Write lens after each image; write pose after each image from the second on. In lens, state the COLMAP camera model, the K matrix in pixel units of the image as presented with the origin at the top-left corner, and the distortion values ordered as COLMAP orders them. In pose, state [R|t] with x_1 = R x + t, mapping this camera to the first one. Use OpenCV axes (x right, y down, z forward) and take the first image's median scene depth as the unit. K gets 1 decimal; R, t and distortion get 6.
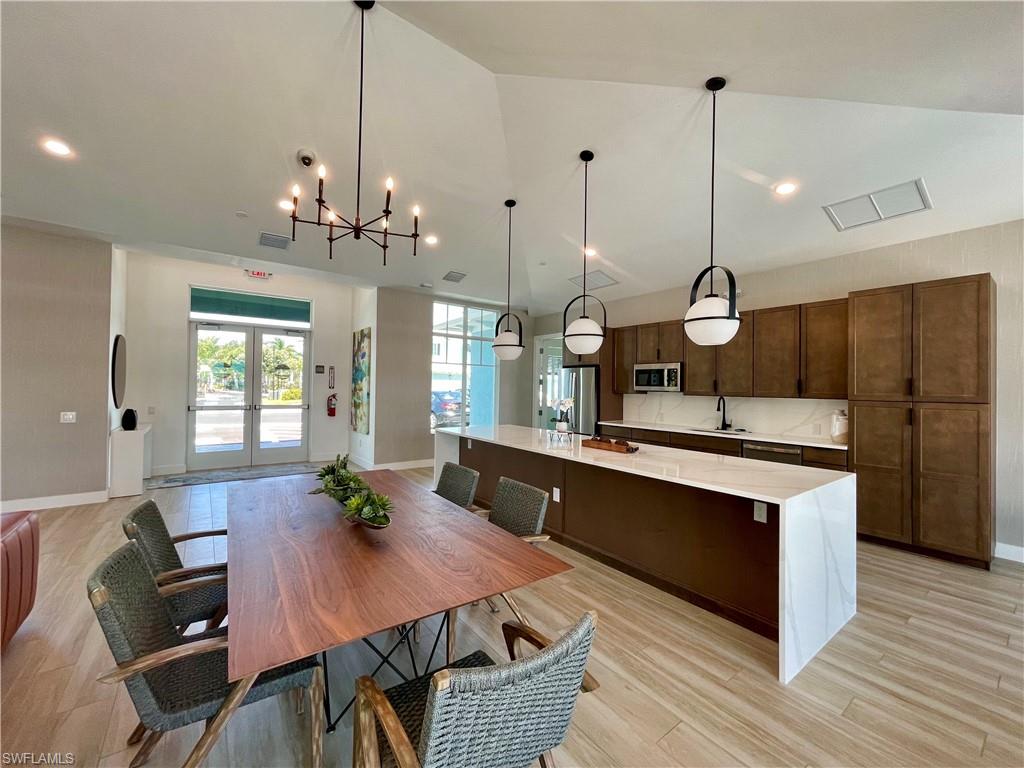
lens RADIAL K [[414.1, 0, 510.1], [0, 414.1, 385.1], [0, 0, 1]] dist [-0.001081, -0.000571]
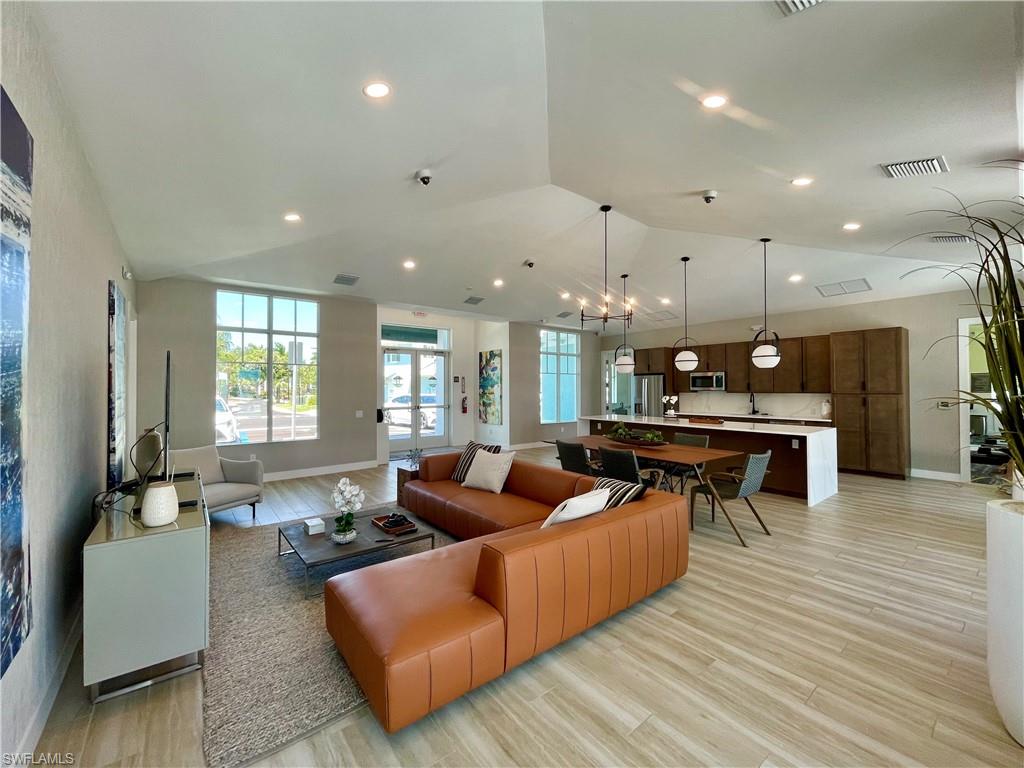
lens RADIAL K [[414.1, 0, 509.5], [0, 414.1, 383.8], [0, 0, 1]] dist [-0.001081, -0.000571]
pose [[0.999312, -0.018877, 0.031923, -0.567322], [0.019050, 0.999805, -0.005131, -0.021571], [-0.031820, 0.005736, 0.999477, -0.670840]]
